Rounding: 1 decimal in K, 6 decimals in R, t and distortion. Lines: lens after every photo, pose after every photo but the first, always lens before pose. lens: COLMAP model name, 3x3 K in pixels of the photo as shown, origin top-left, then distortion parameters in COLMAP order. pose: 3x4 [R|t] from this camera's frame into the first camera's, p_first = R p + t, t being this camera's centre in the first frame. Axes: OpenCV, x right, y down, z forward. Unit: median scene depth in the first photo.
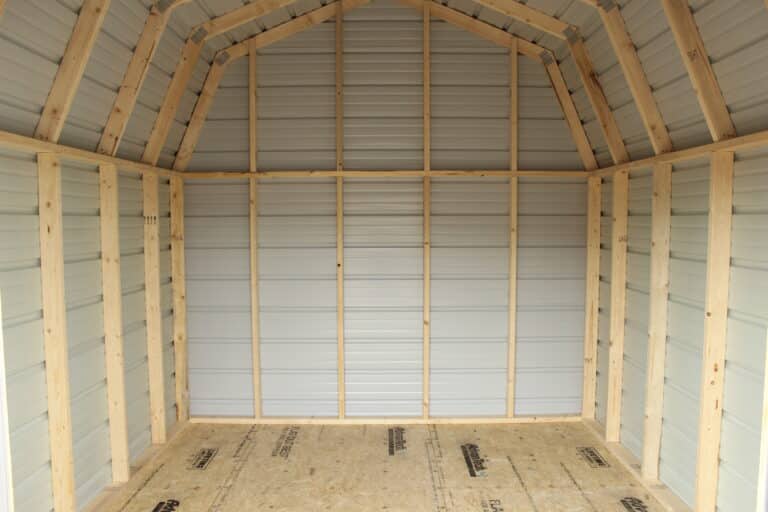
lens RADIAL K [[670.4, 0, 417.1], [0, 670.4, 266.4], [0, 0, 1]] dist [-0.152536, 0.141416]
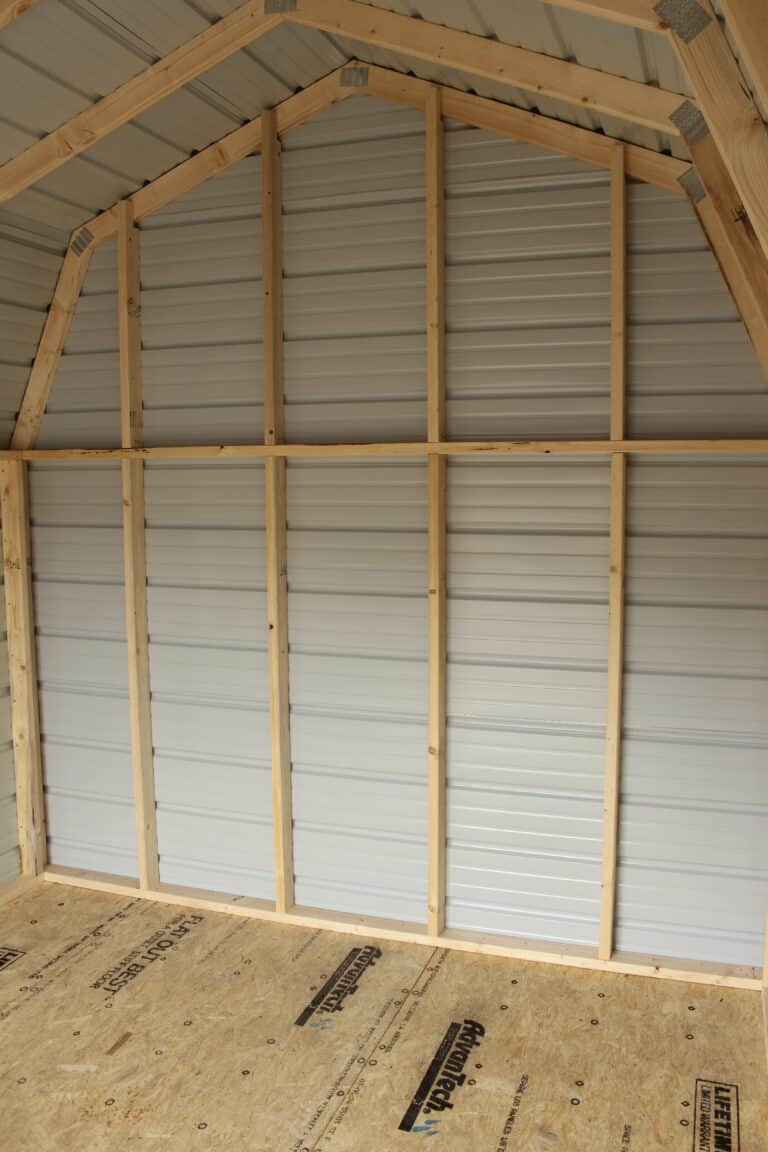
lens RADIAL K [[1005.6, 0, 410.8], [0, 1005.6, 558.5], [0, 0, 1]] dist [-0.152536, 0.141416]
pose [[0.939610, 0.029681, -0.340957, 0.260220], [-0.022621, 0.999440, 0.024662, -0.079114], [0.341498, -0.015460, 0.939755, 0.320301]]
